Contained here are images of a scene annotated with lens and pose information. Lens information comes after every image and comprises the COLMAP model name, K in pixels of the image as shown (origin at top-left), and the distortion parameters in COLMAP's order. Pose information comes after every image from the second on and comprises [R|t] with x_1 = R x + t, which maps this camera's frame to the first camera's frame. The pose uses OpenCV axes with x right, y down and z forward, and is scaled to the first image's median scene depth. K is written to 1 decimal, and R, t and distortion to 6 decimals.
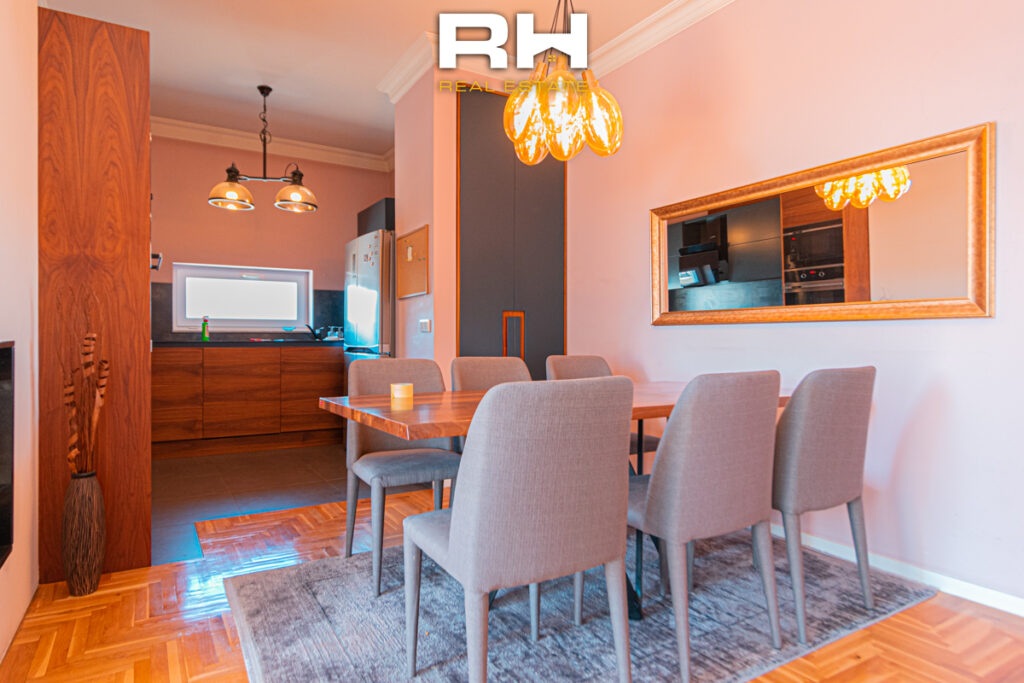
lens RADIAL K [[597.3, 0, 511.0], [0, 597.3, 344.5], [0, 0, 1]] dist [-0.001401, 0.002008]
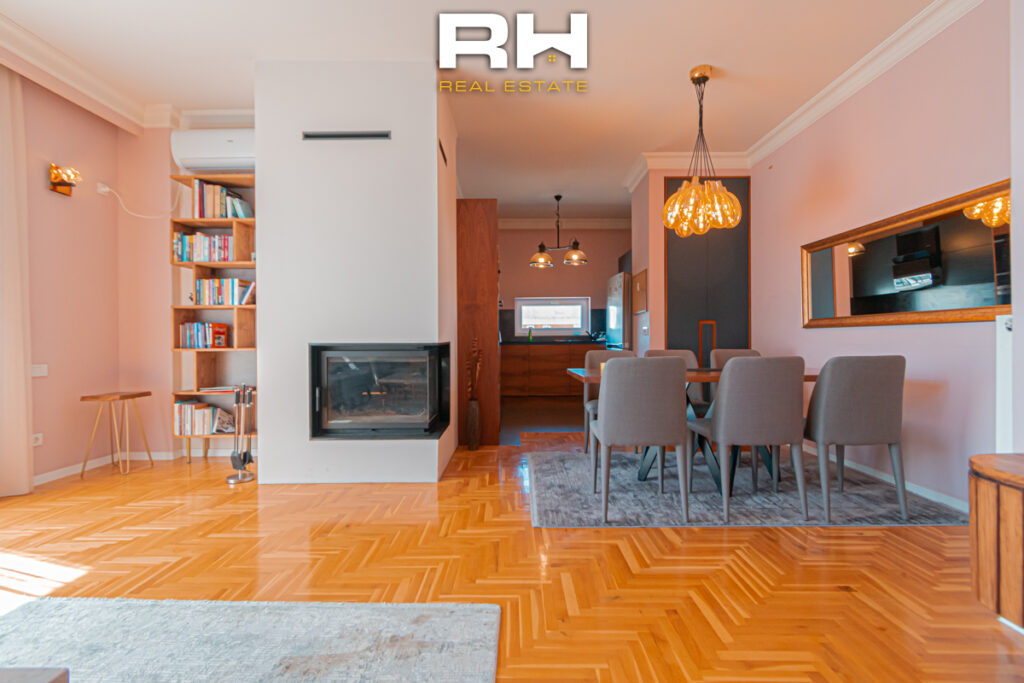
lens RADIAL K [[465.4, 0, 510.3], [0, 465.4, 341.3], [0, 0, 1]] dist [0.006229, 0.000558]
pose [[0.853620, -0.006878, -0.520851, 0.215520], [0.004373, 0.999972, -0.006038, 0.002292], [0.520878, 0.002877, 0.853626, -0.288328]]
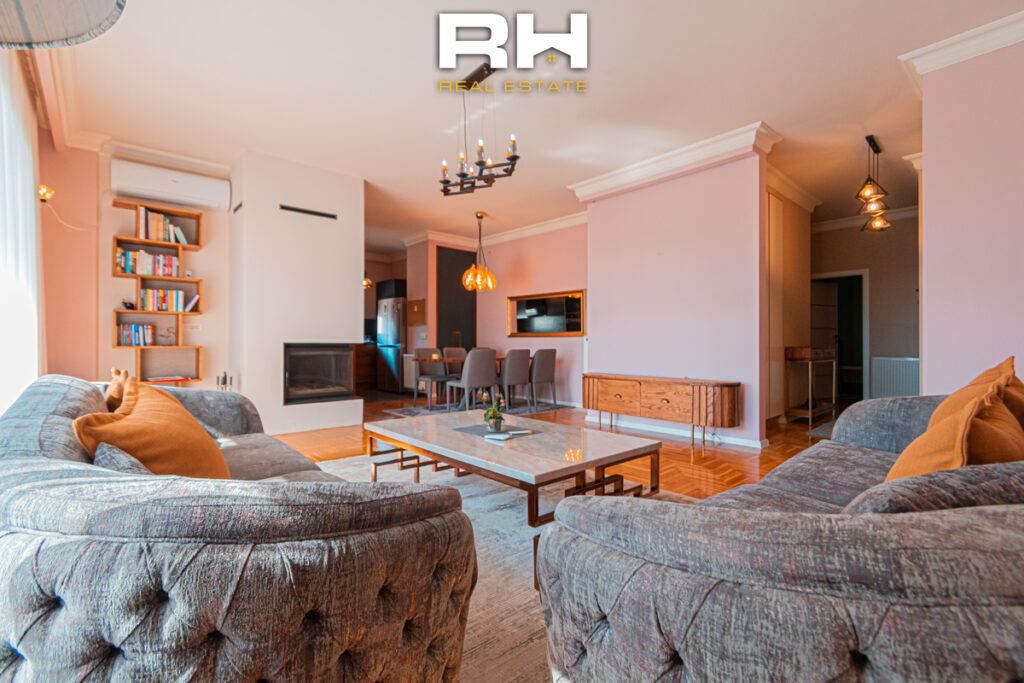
lens RADIAL K [[465.4, 0, 510.2], [0, 465.4, 344.6], [0, 0, 1]] dist [0.006229, 0.000558]
pose [[0.981496, 0.001334, 0.191480, -0.176537], [-0.001075, 0.999998, -0.001460, 0.006293], [-0.191482, 0.001227, 0.981495, -1.182105]]
